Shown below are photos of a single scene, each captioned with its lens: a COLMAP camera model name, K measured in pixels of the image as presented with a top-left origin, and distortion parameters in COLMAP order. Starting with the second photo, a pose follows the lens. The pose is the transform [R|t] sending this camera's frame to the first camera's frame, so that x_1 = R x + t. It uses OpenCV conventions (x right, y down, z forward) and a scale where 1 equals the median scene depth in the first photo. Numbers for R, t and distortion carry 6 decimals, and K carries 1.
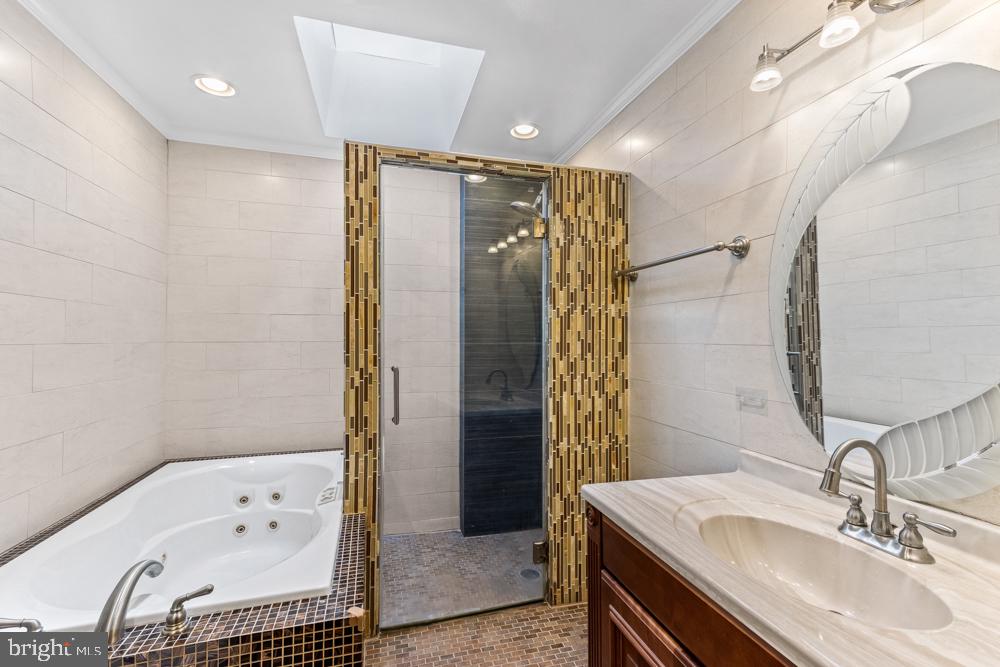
lens RADIAL K [[463.4, 0, 505.7], [0, 463.4, 335.8], [0, 0, 1]] dist [0.024903, -0.001820]
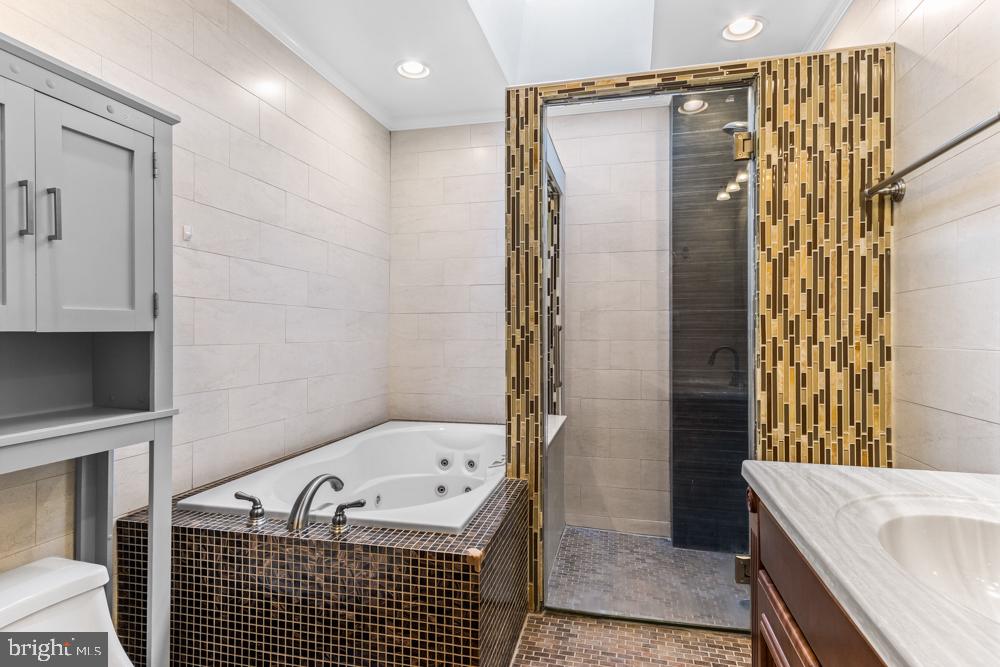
lens RADIAL K [[542.8, 0, 494.0], [0, 542.8, 332.8], [0, 0, 1]] dist [0.007529, -0.001631]
pose [[0.862954, -0.003837, -0.505268, 0.171863], [0.004959, 0.999987, 0.000877, 0.072557], [0.505259, -0.003262, 0.862962, 0.019039]]
